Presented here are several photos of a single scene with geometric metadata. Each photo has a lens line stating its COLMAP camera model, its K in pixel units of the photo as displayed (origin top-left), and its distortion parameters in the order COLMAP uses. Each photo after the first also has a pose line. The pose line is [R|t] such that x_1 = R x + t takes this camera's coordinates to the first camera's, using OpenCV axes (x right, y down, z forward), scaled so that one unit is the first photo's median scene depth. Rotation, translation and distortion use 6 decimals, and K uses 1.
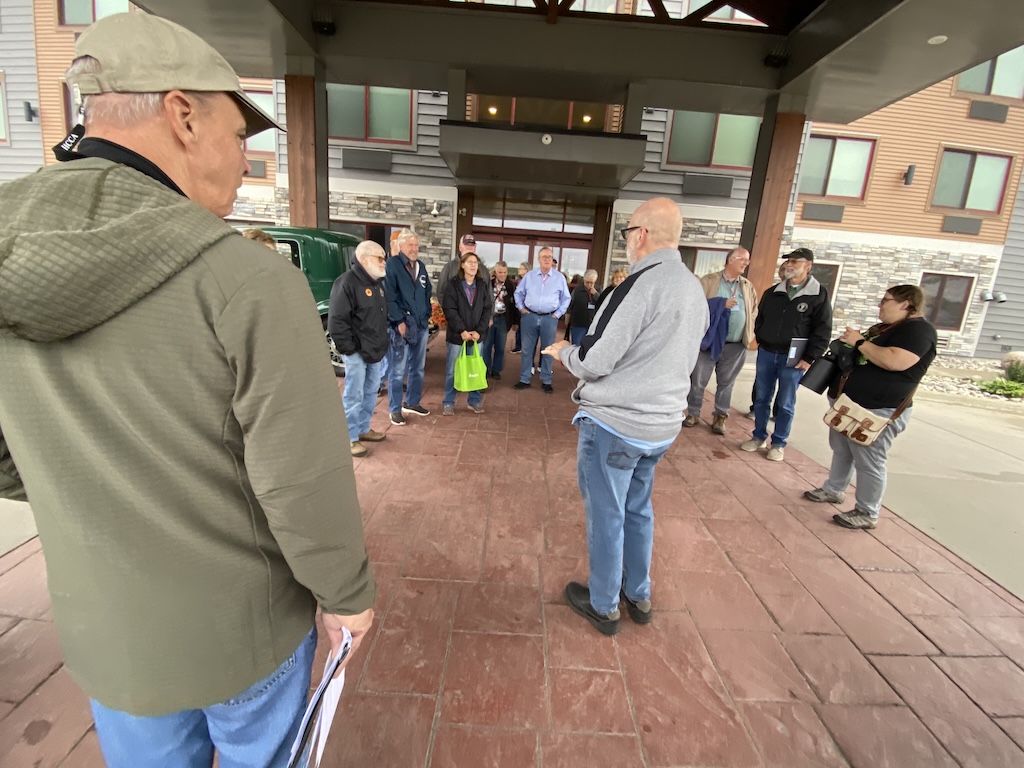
lens RADIAL K [[431.9, 0, 512.0], [0, 431.9, 384.0], [0, 0, 1]] dist [0.047711, -0.034016]
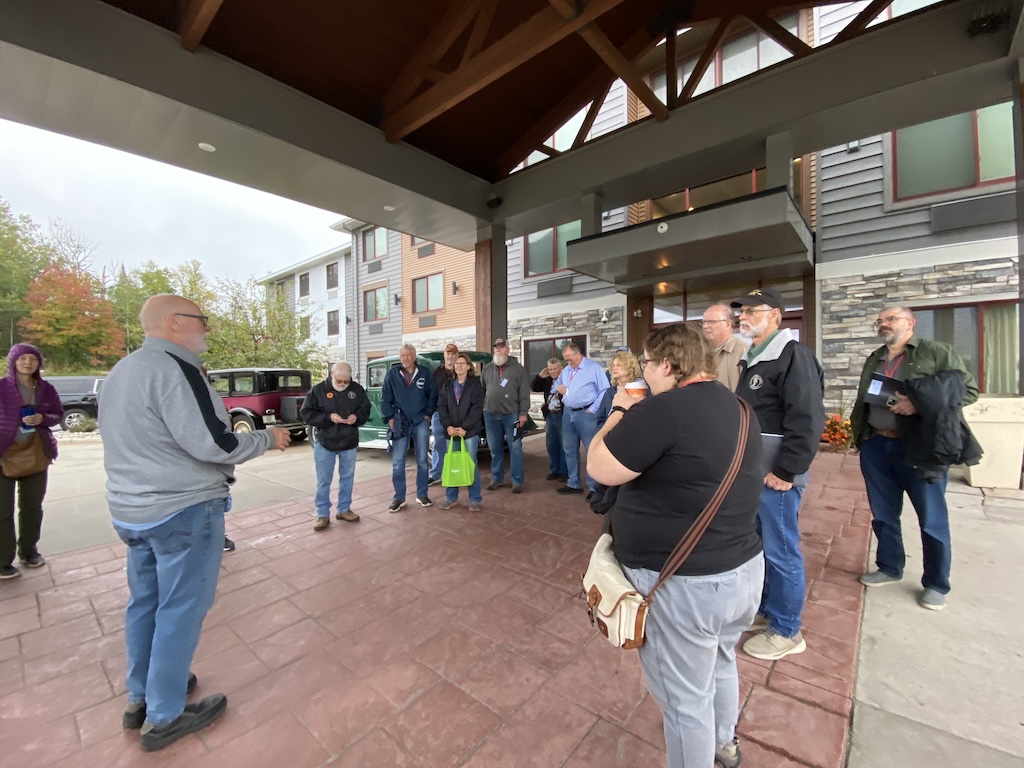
lens RADIAL K [[431.9, 0, 512.0], [0, 431.9, 384.0], [0, 0, 1]] dist [0.047711, -0.034016]
pose [[0.765832, -0.070712, -0.639141, 0.310610], [-0.087641, 0.973183, -0.212682, -0.006063], [0.637040, 0.218894, 0.739097, 0.135515]]
